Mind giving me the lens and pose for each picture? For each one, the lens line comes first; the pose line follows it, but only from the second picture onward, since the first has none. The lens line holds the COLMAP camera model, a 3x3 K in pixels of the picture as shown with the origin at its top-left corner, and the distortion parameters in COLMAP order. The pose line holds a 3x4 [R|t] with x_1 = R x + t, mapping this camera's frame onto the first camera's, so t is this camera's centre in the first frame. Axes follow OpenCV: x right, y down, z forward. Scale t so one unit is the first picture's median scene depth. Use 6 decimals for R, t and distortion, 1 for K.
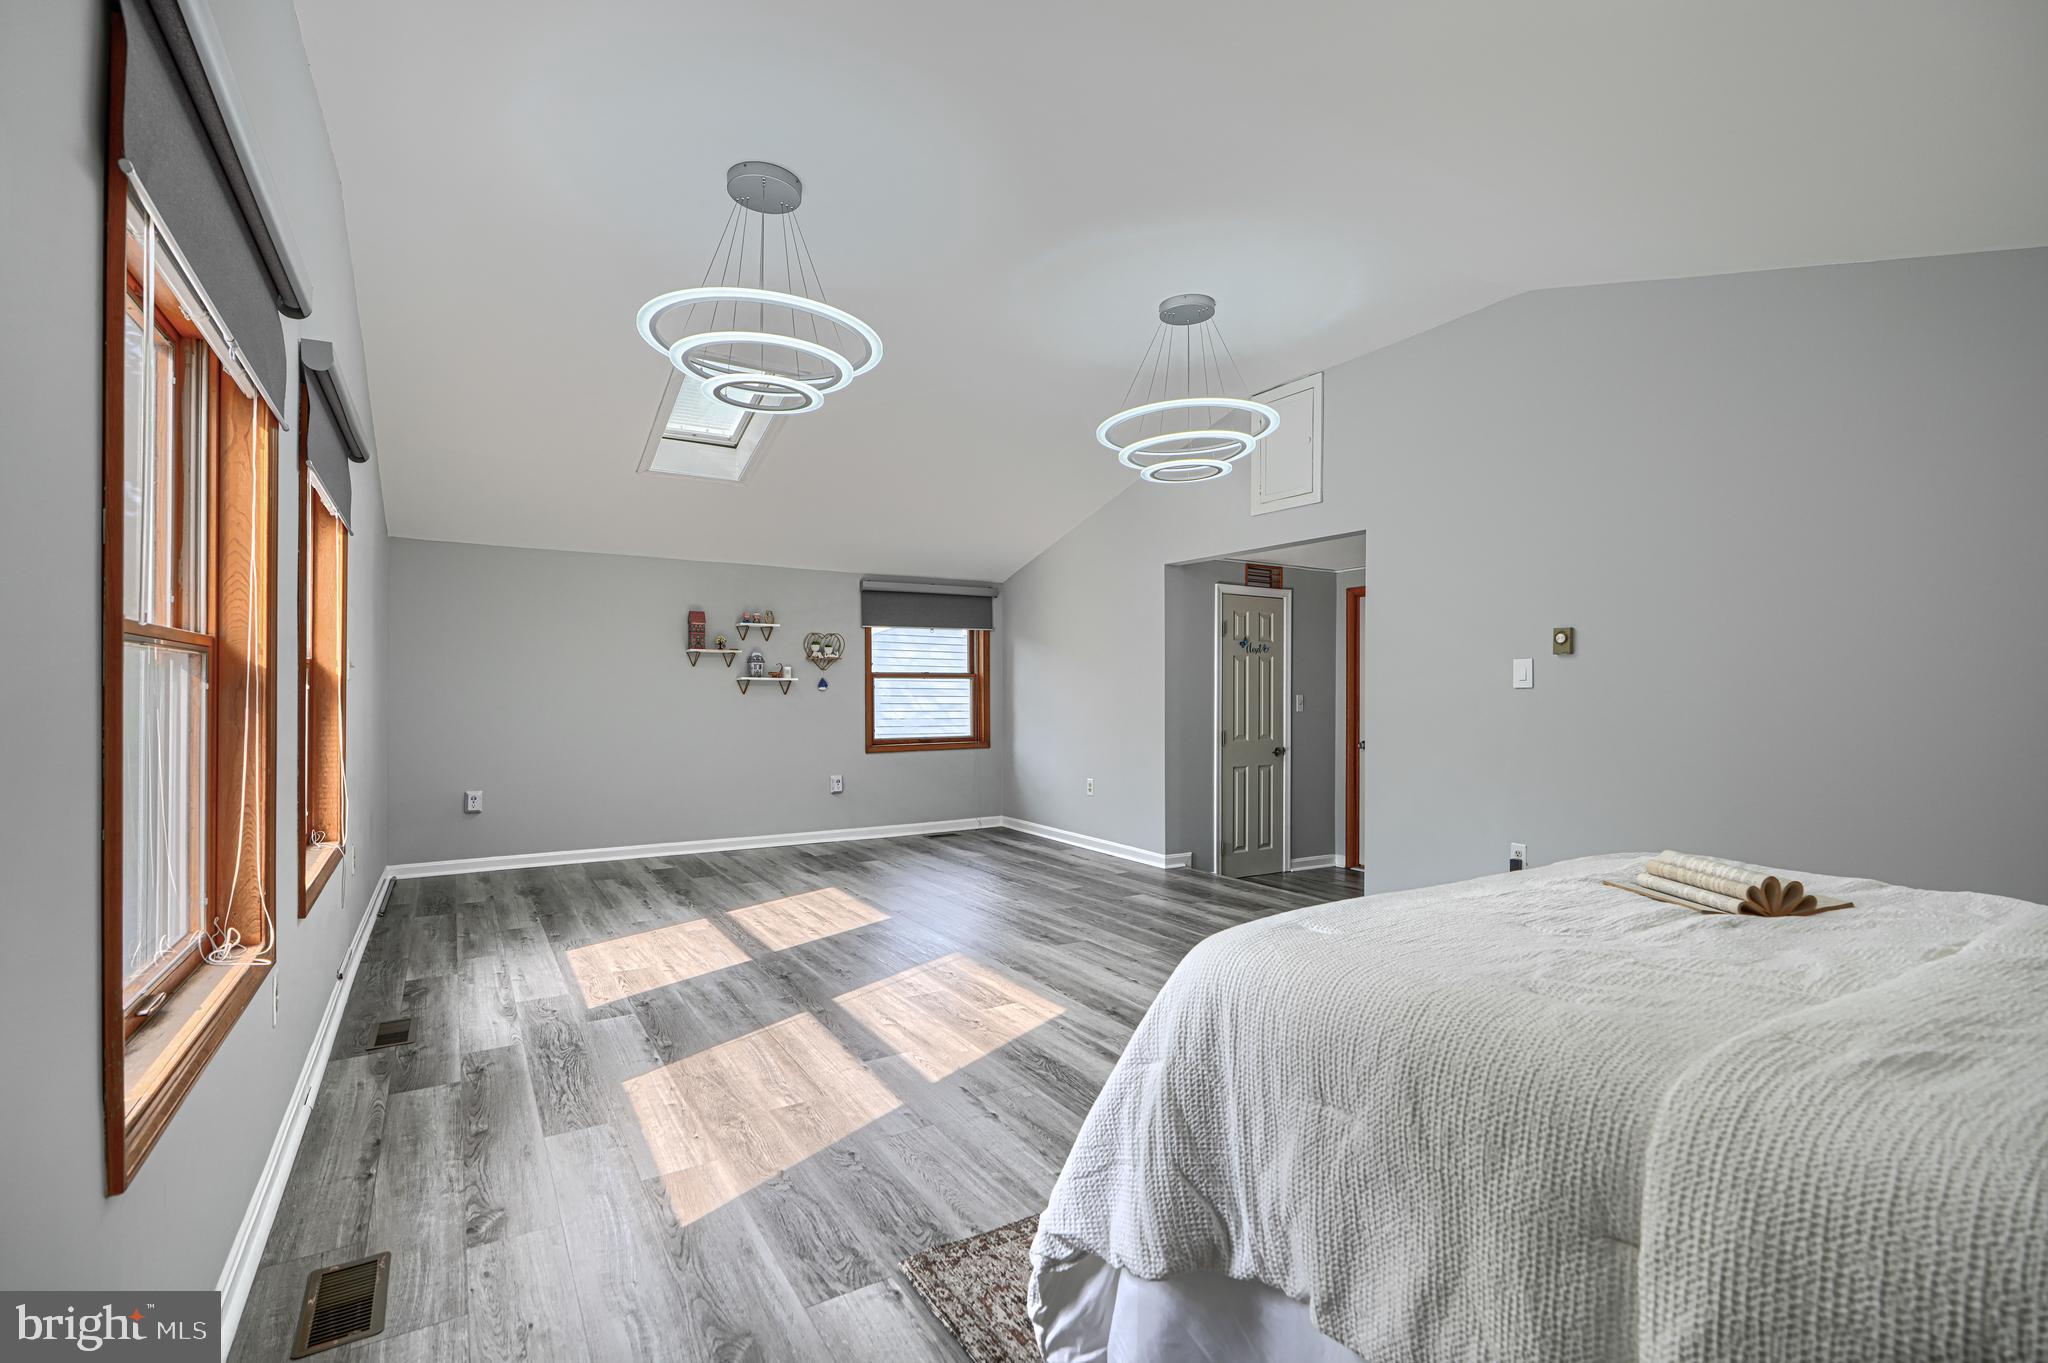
lens RADIAL K [[935.0, 0, 1023.5], [0, 935.0, 684.8], [0, 0, 1]] dist [0.002230, -0.000081]
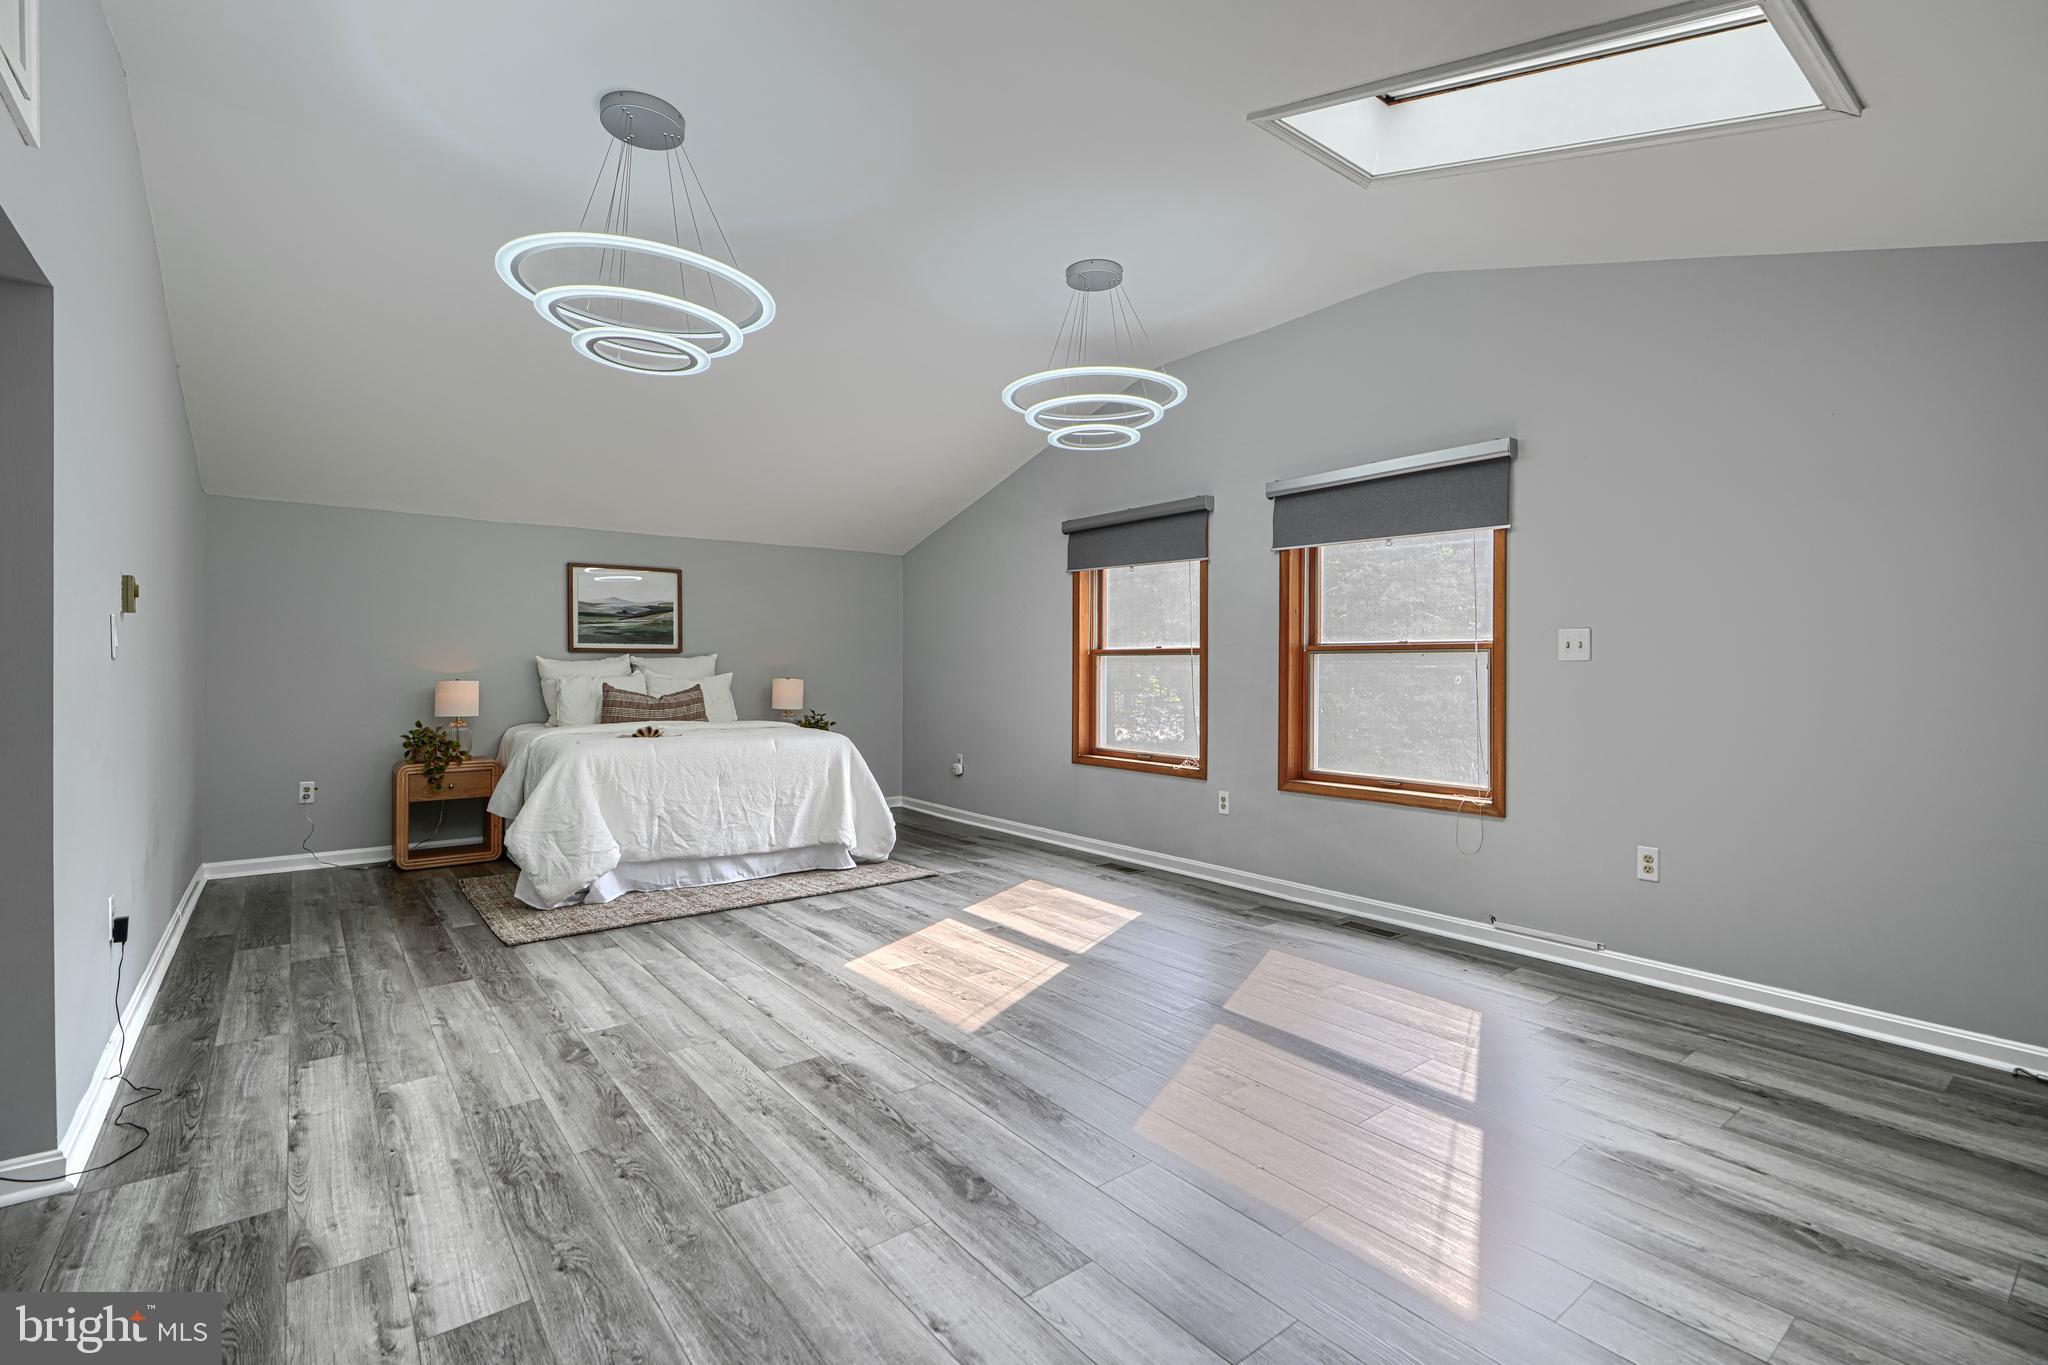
lens RADIAL K [[935.0, 0, 1029.6], [0, 935.0, 677.6], [0, 0, 1]] dist [0.002230, -0.000081]
pose [[-0.993563, -0.005304, -0.113158, -0.042779], [-0.005551, 0.999983, 0.001866, 0.015573], [0.113146, 0.002482, -0.993575, 2.054690]]
